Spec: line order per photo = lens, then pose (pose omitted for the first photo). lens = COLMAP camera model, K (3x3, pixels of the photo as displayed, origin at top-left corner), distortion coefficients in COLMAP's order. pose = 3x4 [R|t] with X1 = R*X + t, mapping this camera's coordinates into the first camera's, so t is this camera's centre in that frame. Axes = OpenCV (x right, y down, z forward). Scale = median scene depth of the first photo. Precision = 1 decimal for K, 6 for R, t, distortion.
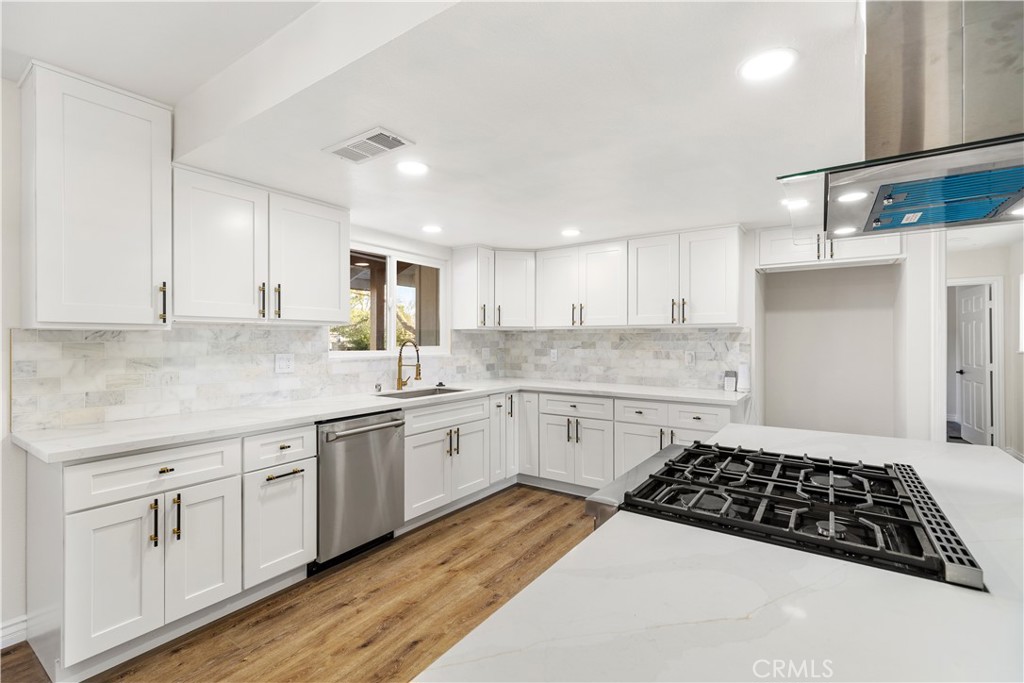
lens RADIAL K [[458.3, 0, 510.7], [0, 458.3, 342.1], [0, 0, 1]] dist [0.007772, -0.000880]
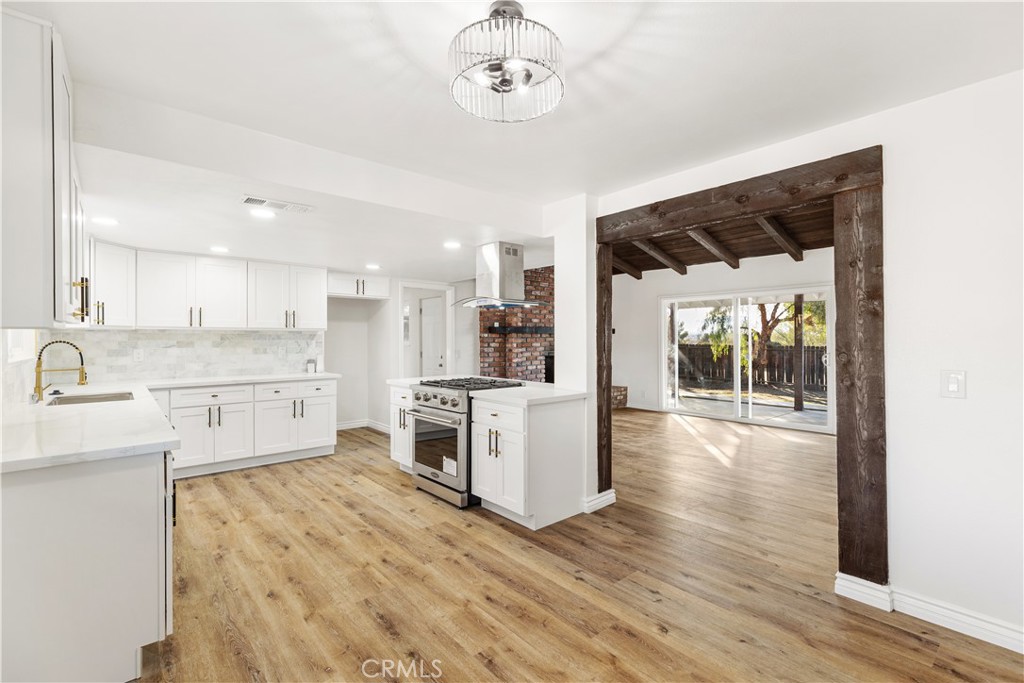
lens RADIAL K [[458.3, 0, 515.3], [0, 458.3, 336.2], [0, 0, 1]] dist [0.007772, -0.000880]
pose [[0.248425, 0.002161, 0.968649, -0.835813], [0.005450, 0.999979, -0.003628, -0.005414], [-0.968636, 0.006180, 0.248408, -0.042887]]
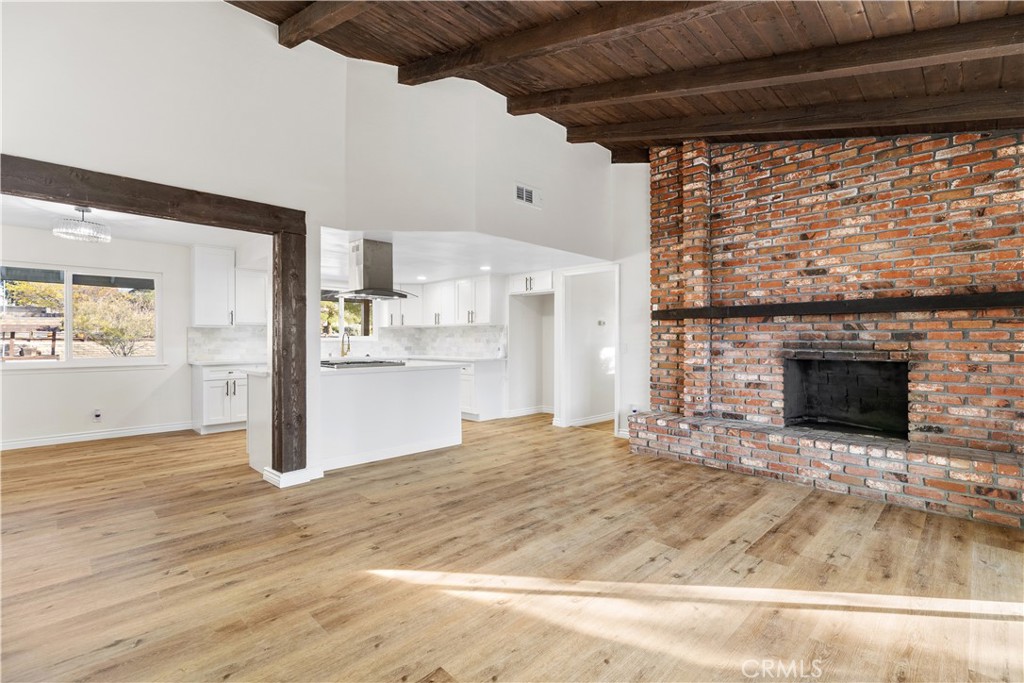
lens RADIAL K [[458.3, 0, 511.8], [0, 458.3, 341.2], [0, 0, 1]] dist [0.007772, -0.000880]
pose [[0.985039, -0.001424, -0.172327, 0.859865], [0.001054, 0.999997, -0.002238, 0.040257], [0.172330, 0.002022, 0.985037, -0.898541]]
